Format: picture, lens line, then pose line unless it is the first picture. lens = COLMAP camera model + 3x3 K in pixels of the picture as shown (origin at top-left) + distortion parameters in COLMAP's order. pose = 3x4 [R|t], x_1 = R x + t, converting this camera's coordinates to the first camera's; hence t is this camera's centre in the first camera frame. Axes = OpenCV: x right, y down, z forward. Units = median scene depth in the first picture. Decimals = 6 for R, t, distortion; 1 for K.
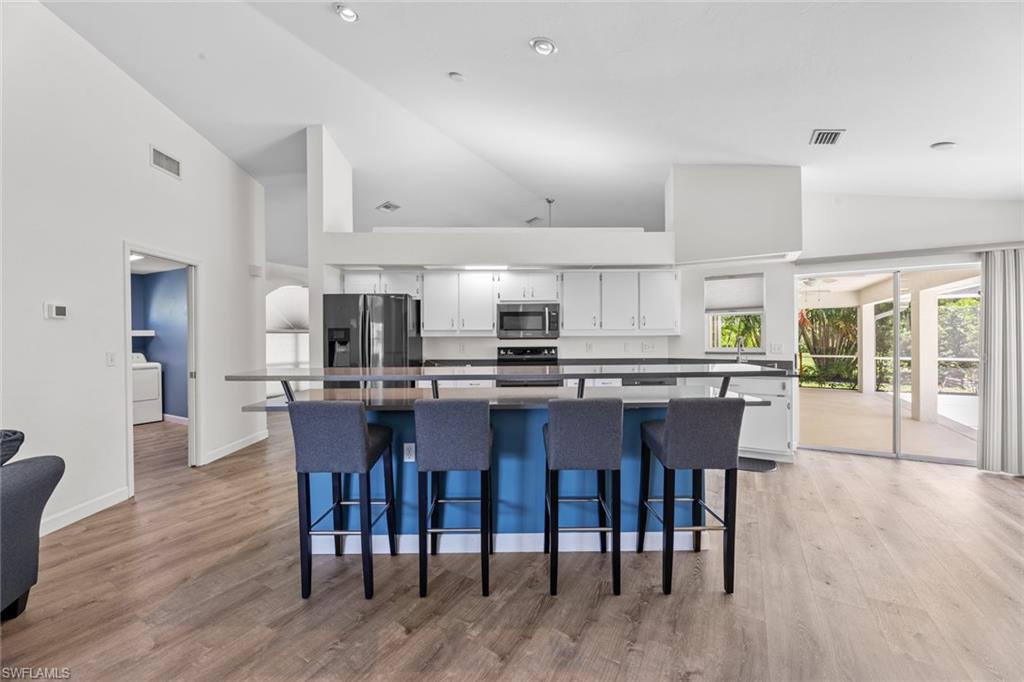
lens RADIAL K [[409.0, 0, 512.3], [0, 409.0, 337.6], [0, 0, 1]] dist [0.001753, -0.000333]
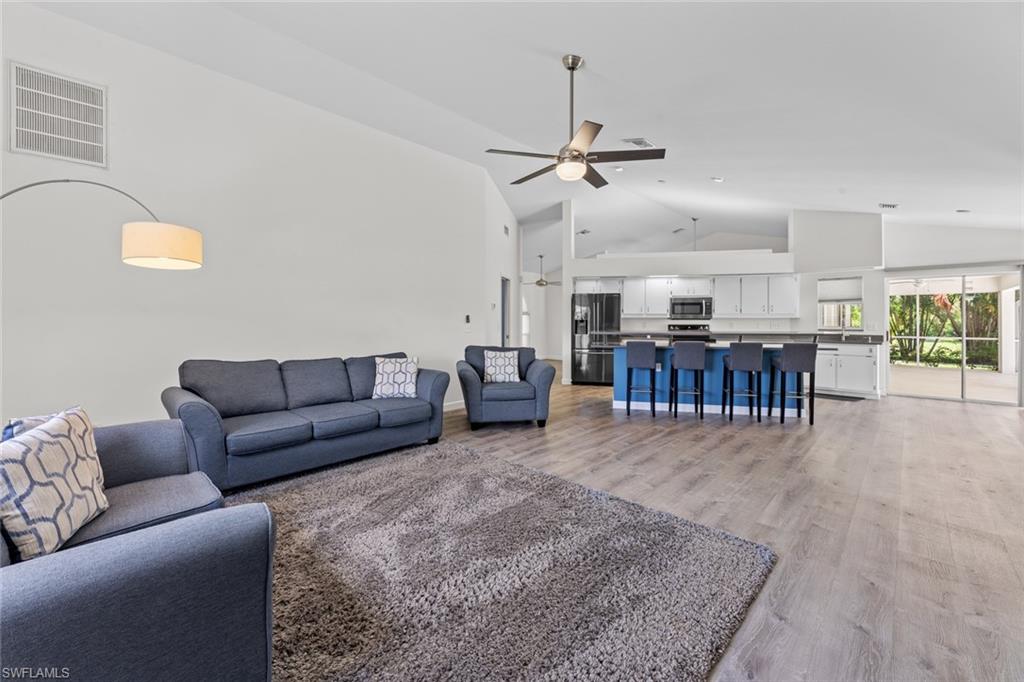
lens RADIAL K [[407.7, 0, 515.0], [0, 407.7, 316.4], [0, 0, 1]] dist [0.000223, -0.000062]
pose [[0.968887, 0.005703, -0.247438, -0.235644], [-0.007280, 0.999959, -0.005457, 0.004961], [0.247397, 0.007089, 0.968888, -0.729214]]
